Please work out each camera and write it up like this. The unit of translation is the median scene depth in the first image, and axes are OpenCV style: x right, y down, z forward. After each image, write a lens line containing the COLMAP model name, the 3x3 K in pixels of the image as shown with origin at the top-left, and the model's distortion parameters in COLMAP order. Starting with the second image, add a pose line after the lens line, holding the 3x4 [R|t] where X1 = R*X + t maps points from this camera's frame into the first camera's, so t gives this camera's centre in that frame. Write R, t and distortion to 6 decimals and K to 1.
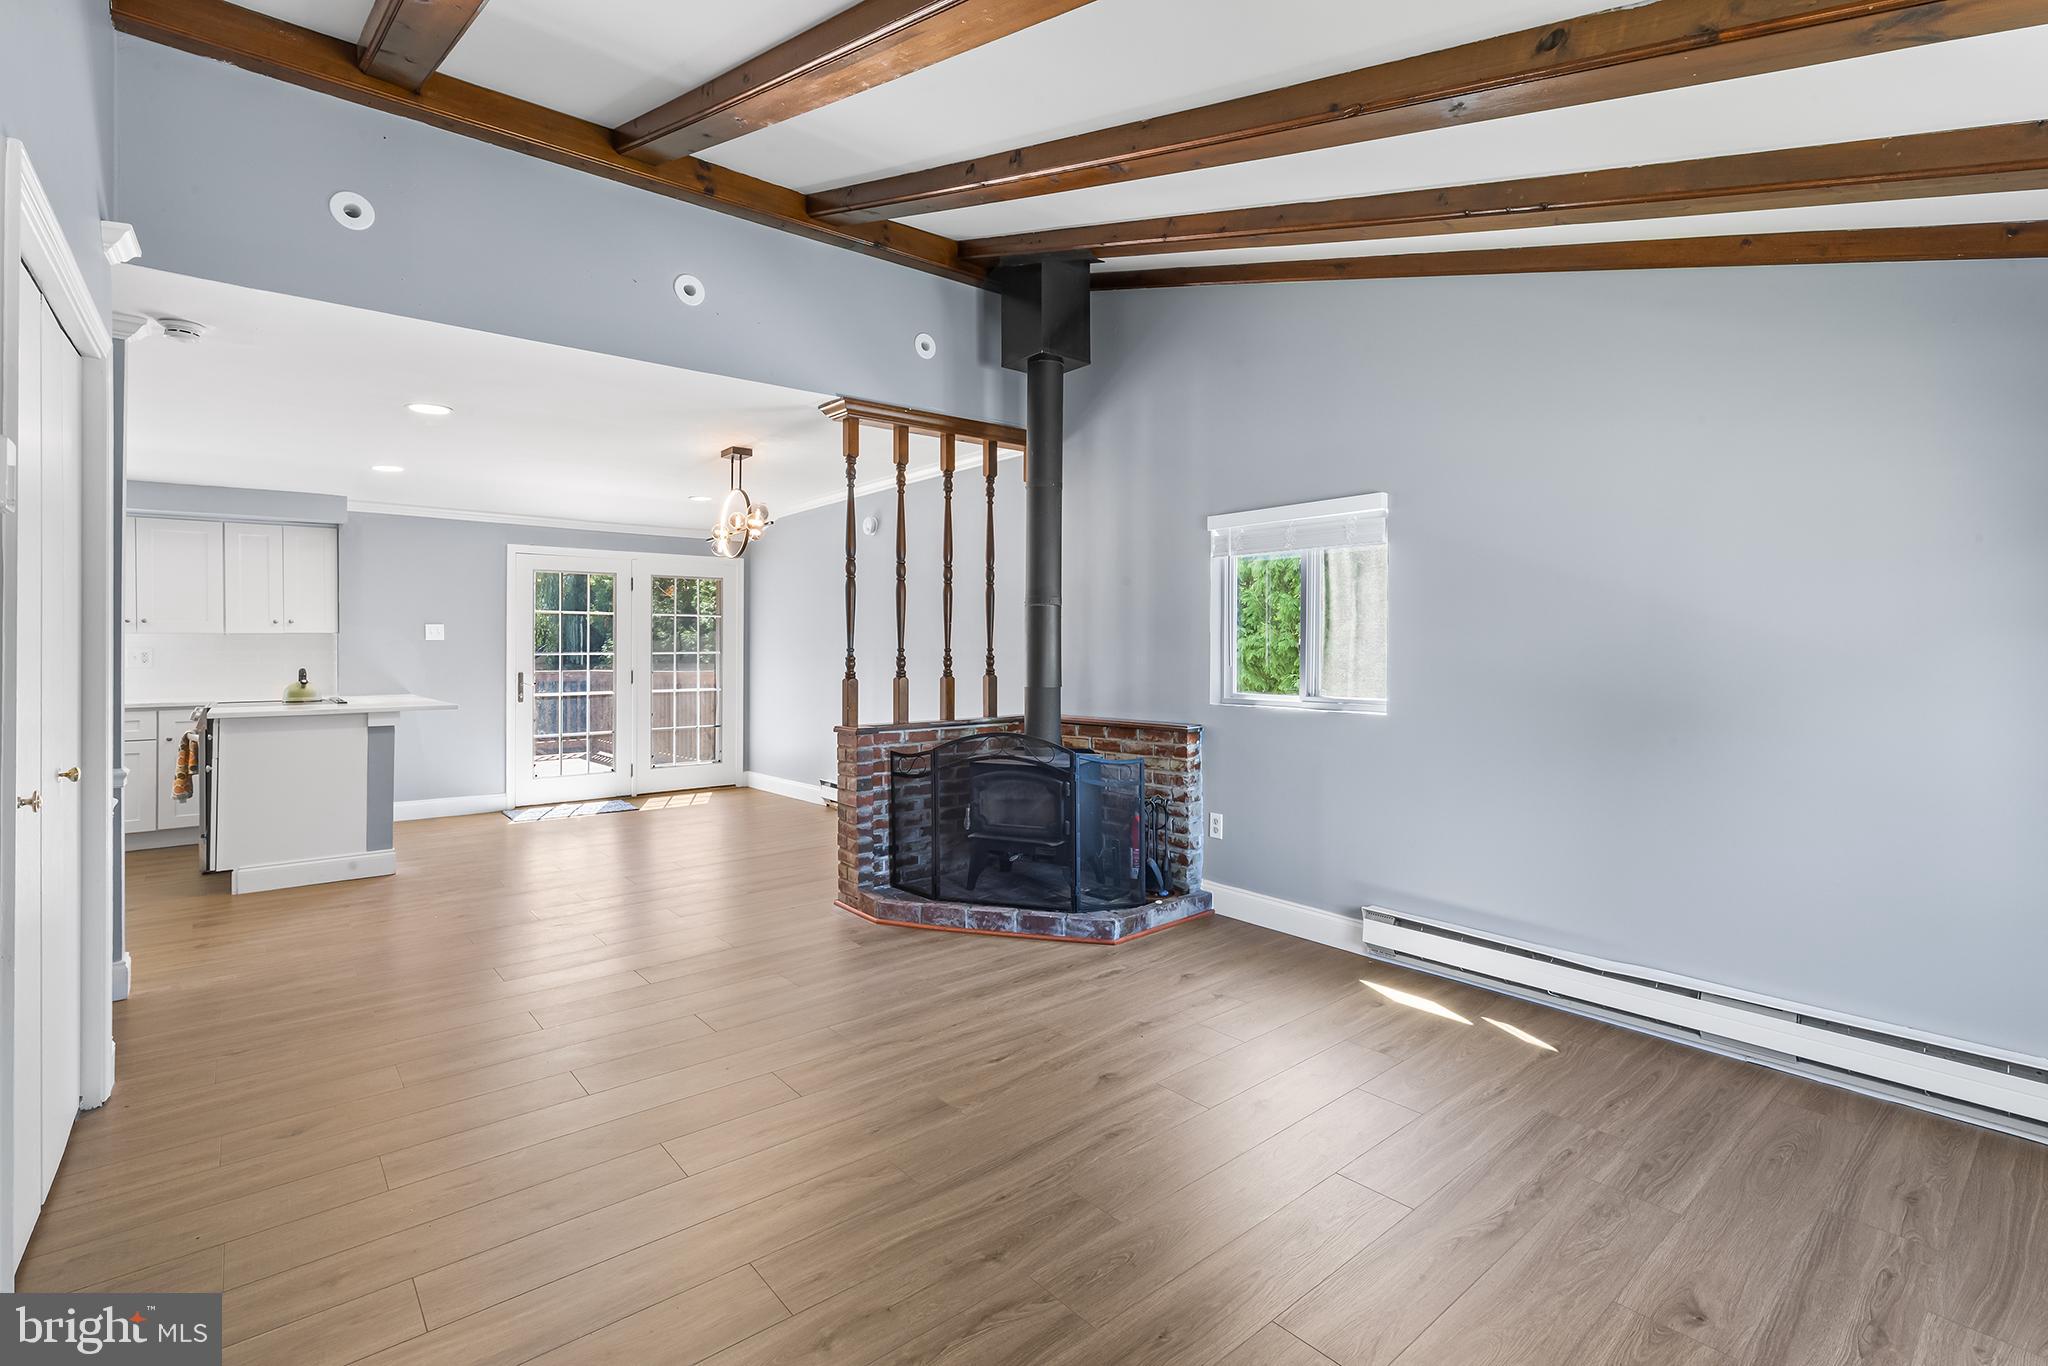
lens RADIAL K [[922.3, 0, 1020.9], [0, 922.3, 640.9], [0, 0, 1]] dist [0.002721, 0.000136]
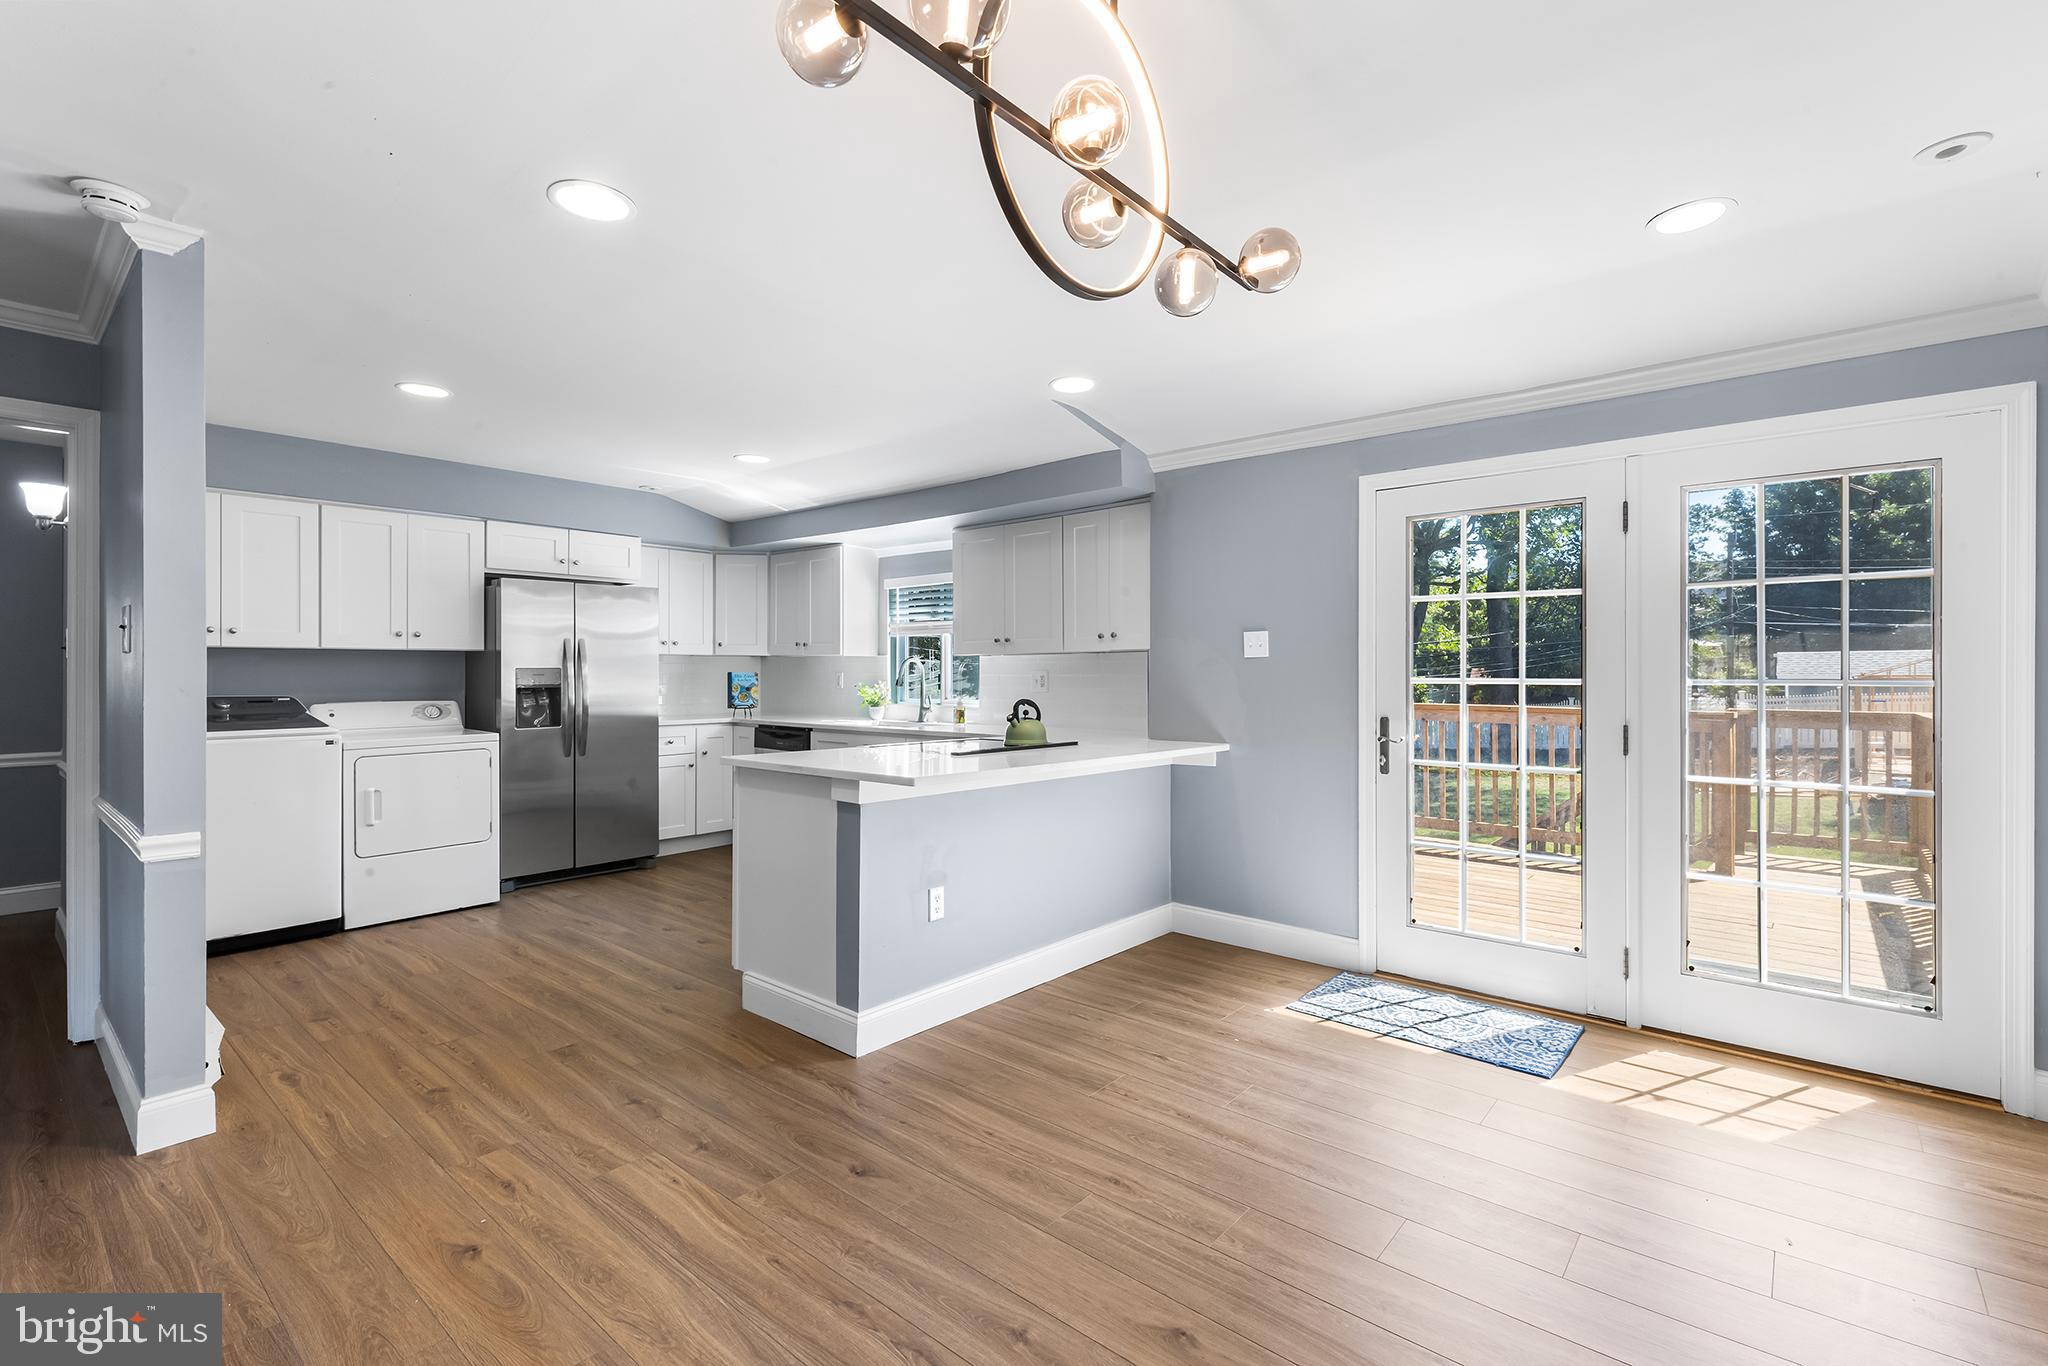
lens RADIAL K [[922.3, 0, 1035.9], [0, 922.3, 680.4], [0, 0, 1]] dist [0.002721, 0.000136]
pose [[0.164415, 0.010466, -0.986336, -0.105683], [0.010902, 0.999863, 0.012426, 0.009027], [0.986331, -0.012796, 0.164279, 1.301370]]
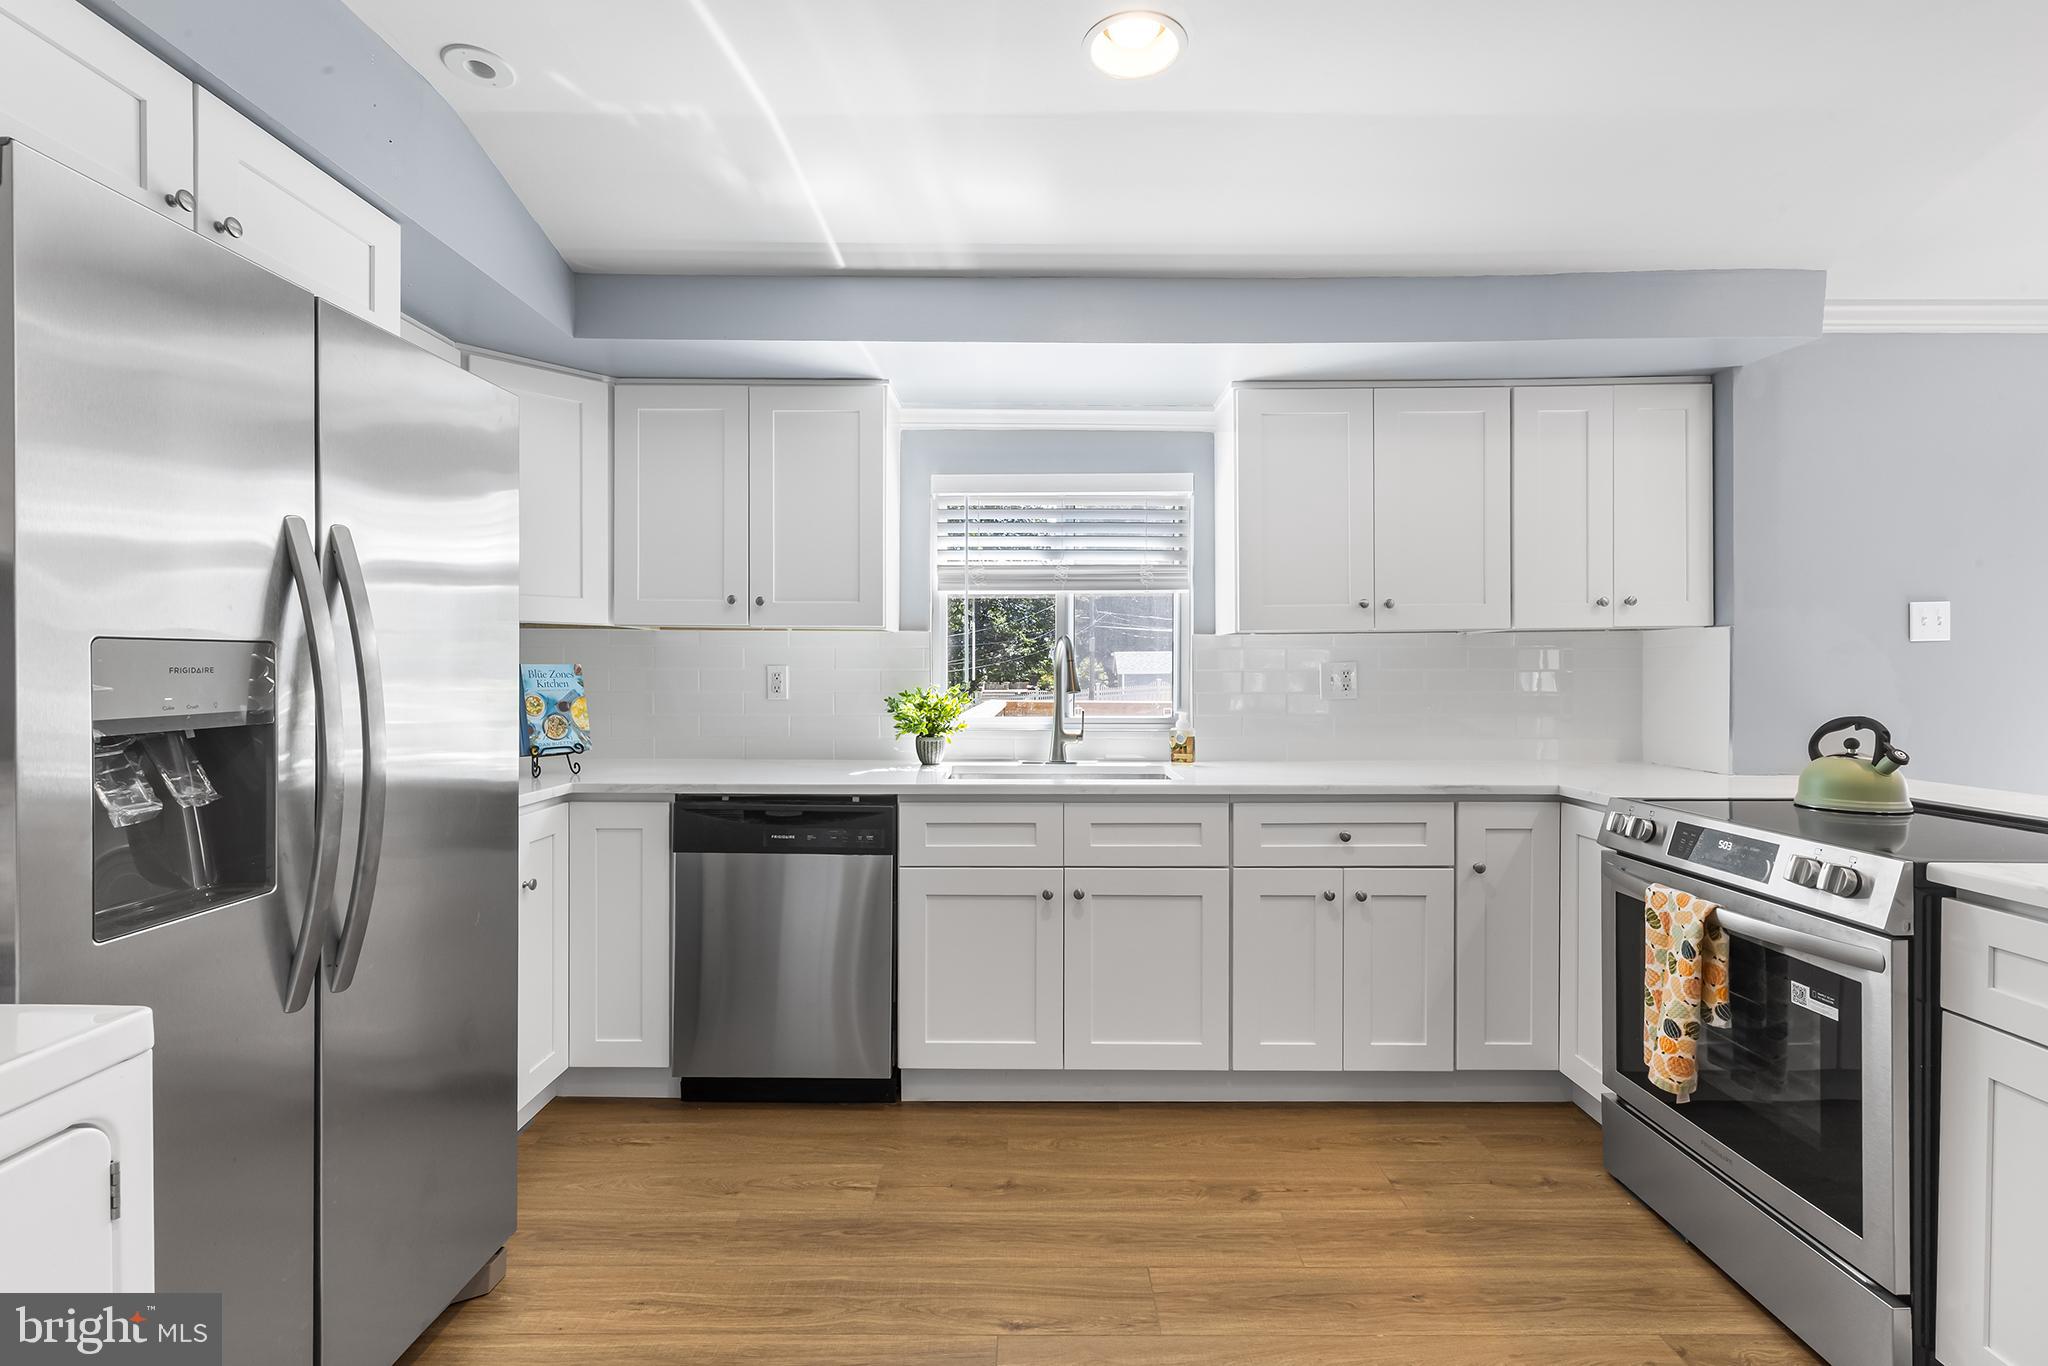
lens RADIAL K [[922.3, 0, 1022.8], [0, 922.3, 688.0], [0, 0, 1]] dist [0.002721, 0.000136]
pose [[0.761409, 0.015030, -0.648098, -1.156161], [0.006439, 0.999507, 0.030743, 0.007951], [0.648240, -0.027581, 0.760936, 0.761117]]
